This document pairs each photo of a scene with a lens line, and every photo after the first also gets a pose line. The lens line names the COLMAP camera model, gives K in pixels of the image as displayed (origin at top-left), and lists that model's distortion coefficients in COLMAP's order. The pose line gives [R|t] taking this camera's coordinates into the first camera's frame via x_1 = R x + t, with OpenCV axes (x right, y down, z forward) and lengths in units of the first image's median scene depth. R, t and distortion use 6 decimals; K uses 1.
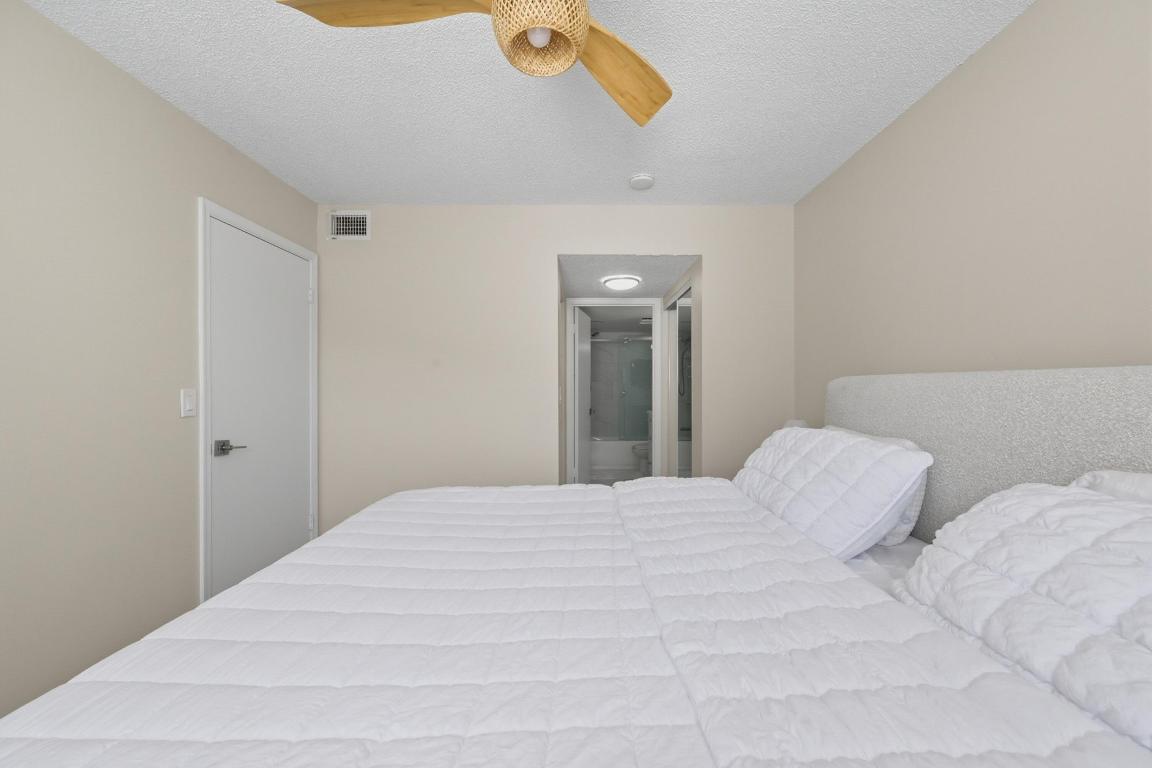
lens RADIAL K [[470.1, 0, 576.0], [0, 470.1, 384.0], [0, 0, 1]] dist [-0.000564, -0.000015]
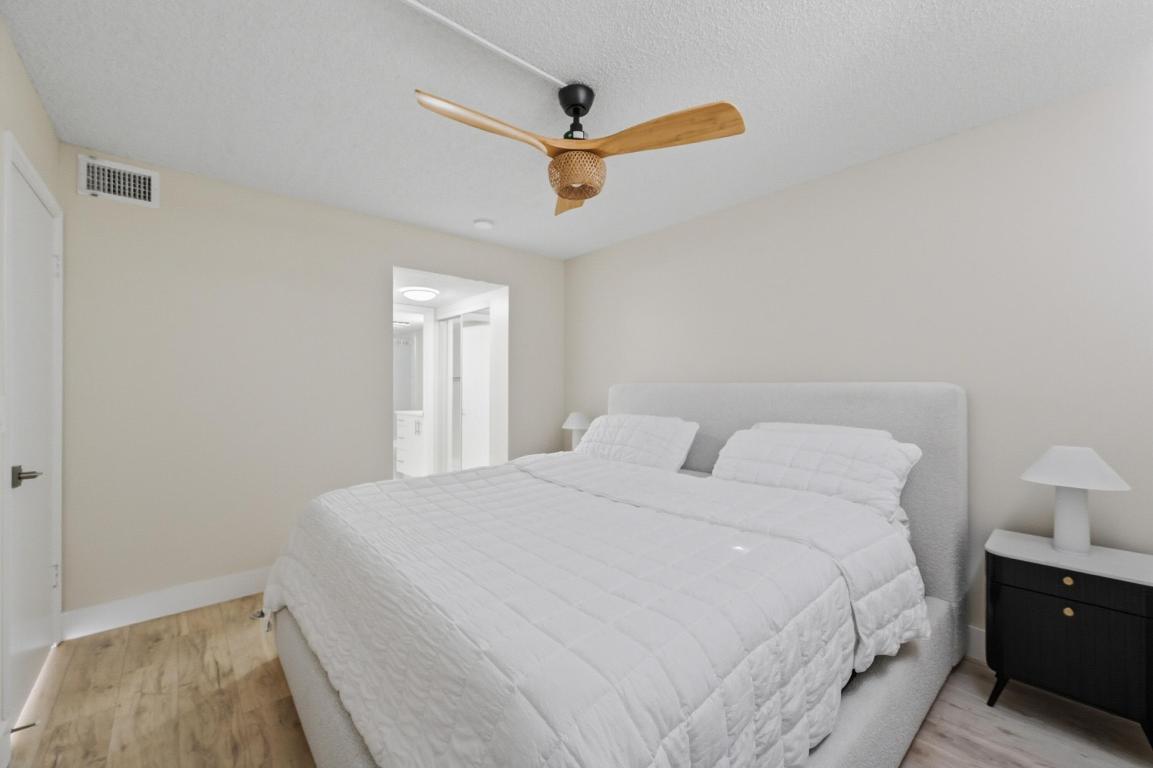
lens RADIAL K [[470.5, 0, 576.5], [0, 470.5, 384.0], [0, 0, 1]] dist [-0.000564, -0.000015]
pose [[0.752745, 0.007583, 0.658269, -0.573896], [-0.000372, 0.999938, -0.011094, 0.002620], [-0.658312, 0.008106, 0.752701, -0.100189]]
